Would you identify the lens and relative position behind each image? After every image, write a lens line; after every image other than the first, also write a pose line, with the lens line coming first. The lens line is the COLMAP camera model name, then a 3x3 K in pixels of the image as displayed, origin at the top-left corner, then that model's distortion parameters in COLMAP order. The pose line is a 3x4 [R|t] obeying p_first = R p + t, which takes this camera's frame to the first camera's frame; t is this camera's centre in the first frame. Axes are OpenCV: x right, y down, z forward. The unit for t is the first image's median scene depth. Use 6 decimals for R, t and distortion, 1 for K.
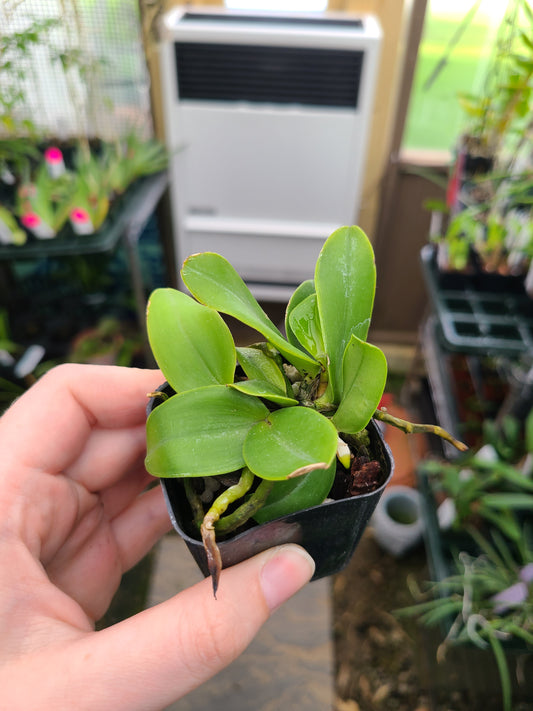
lens RADIAL K [[586.0, 0, 266.1], [0, 586.0, 340.7], [0, 0, 1]] dist [-0.016848, -0.016840]
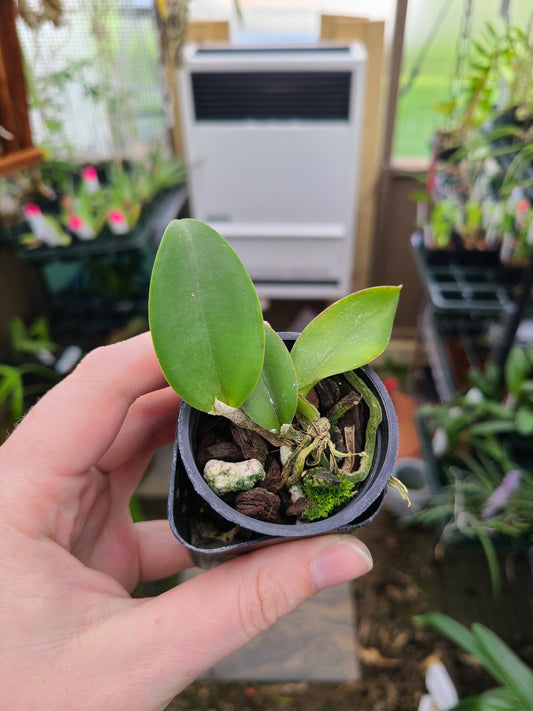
lens RADIAL K [[586.0, 0, 266.1], [0, 586.0, 340.7], [0, 0, 1]] dist [-0.016848, -0.016840]
pose [[0.998714, -0.045889, -0.021555, -0.002888], [0.044395, 0.996877, -0.065305, 0.108136], [0.024485, 0.064265, 0.997632, -0.134806]]
